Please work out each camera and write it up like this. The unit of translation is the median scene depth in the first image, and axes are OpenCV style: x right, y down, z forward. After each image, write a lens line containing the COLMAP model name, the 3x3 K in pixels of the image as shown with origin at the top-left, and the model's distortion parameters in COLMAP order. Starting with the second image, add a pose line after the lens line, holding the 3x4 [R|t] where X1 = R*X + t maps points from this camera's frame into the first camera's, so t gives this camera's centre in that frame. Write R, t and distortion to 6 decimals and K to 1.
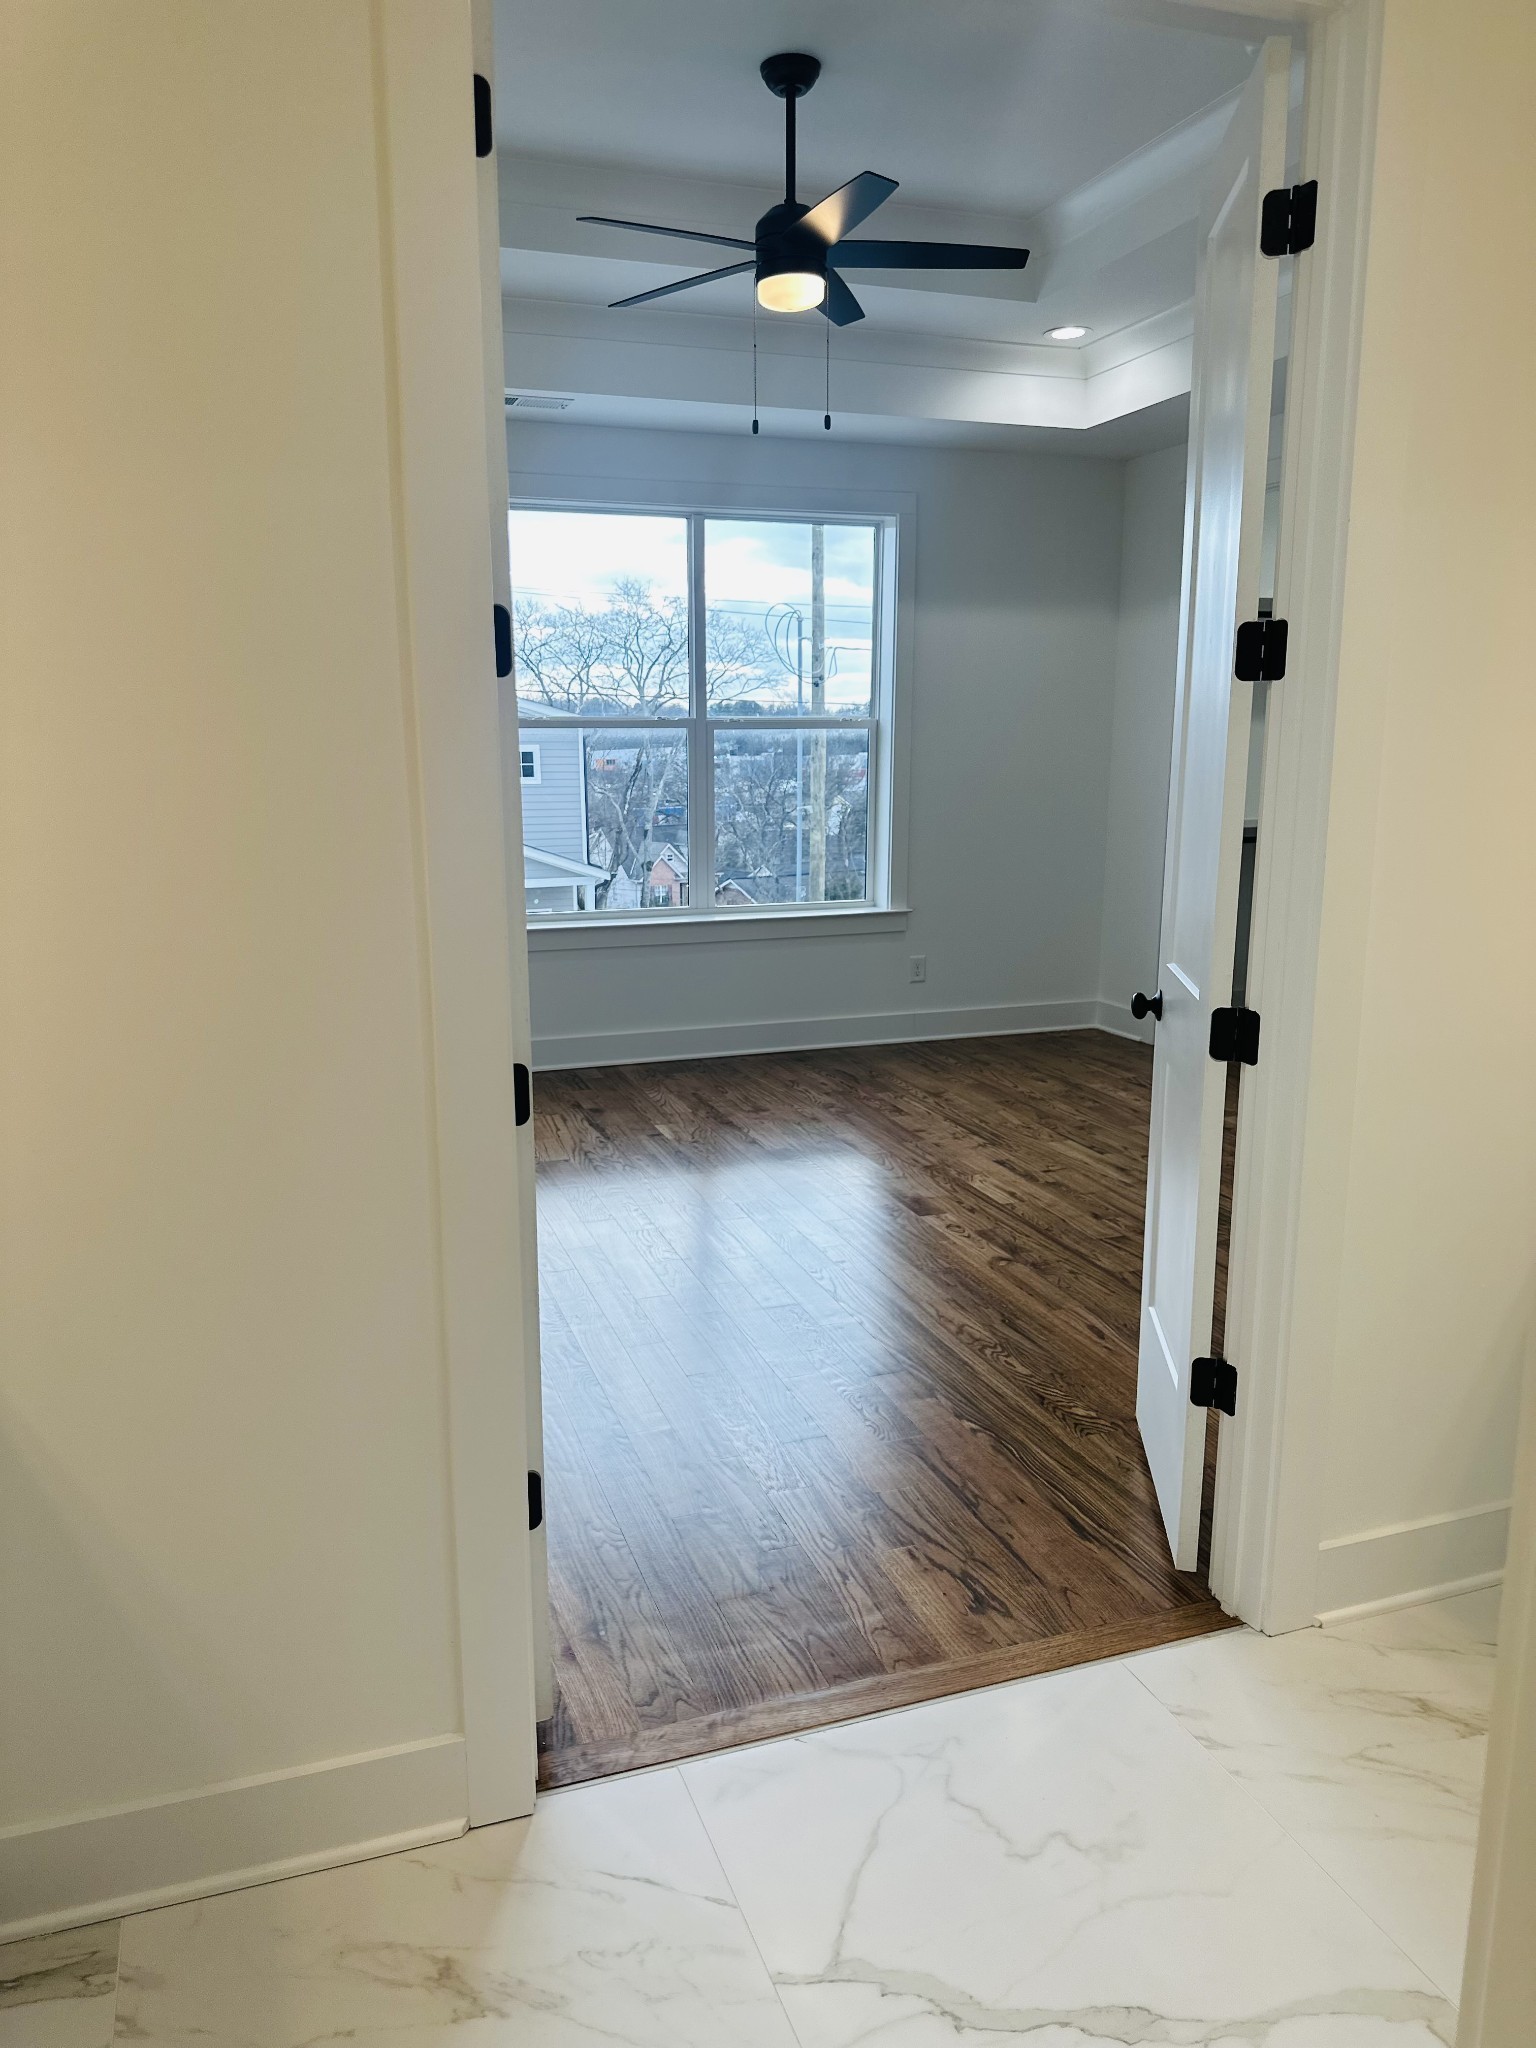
lens RADIAL K [[1435.6, 0, 759.8], [0, 1435.6, 1020.5], [0, 0, 1]] dist [0.023920, -0.026222]
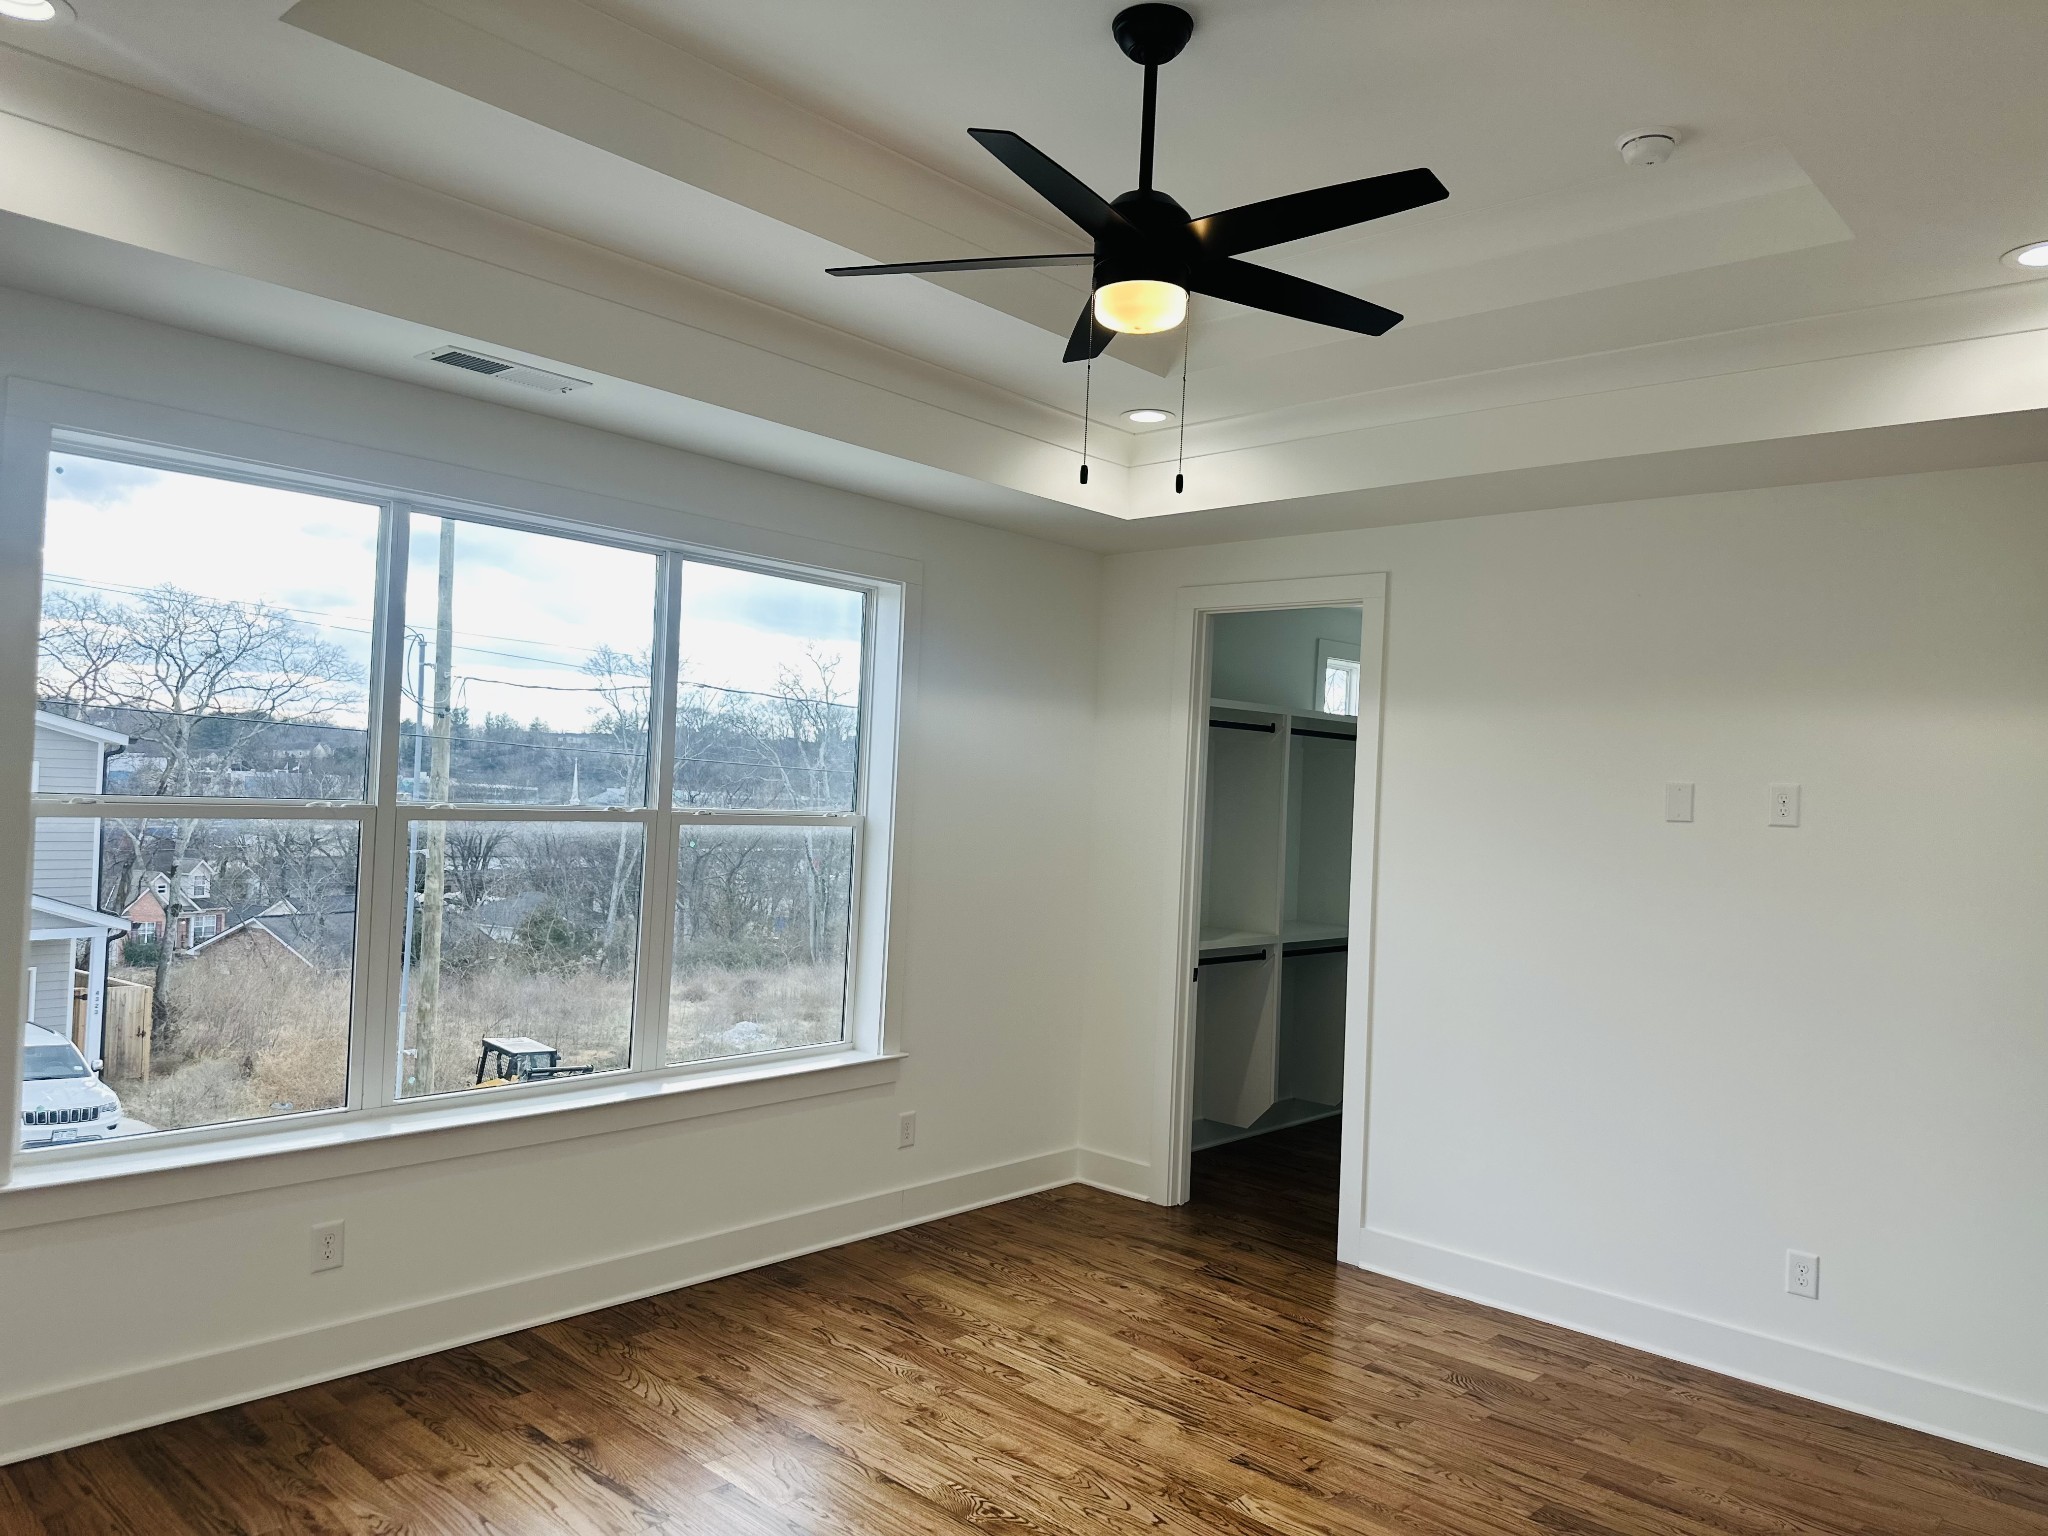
lens RADIAL K [[1435.6, 0, 1041.3], [0, 1435.6, 771.0], [0, 0, 1]] dist [0.023920, -0.026222]
pose [[0.882909, 0.045520, 0.467332, -0.245749], [0.046006, 0.982114, -0.182579, -0.102343], [-0.467285, 0.182701, 0.865023, 0.307956]]
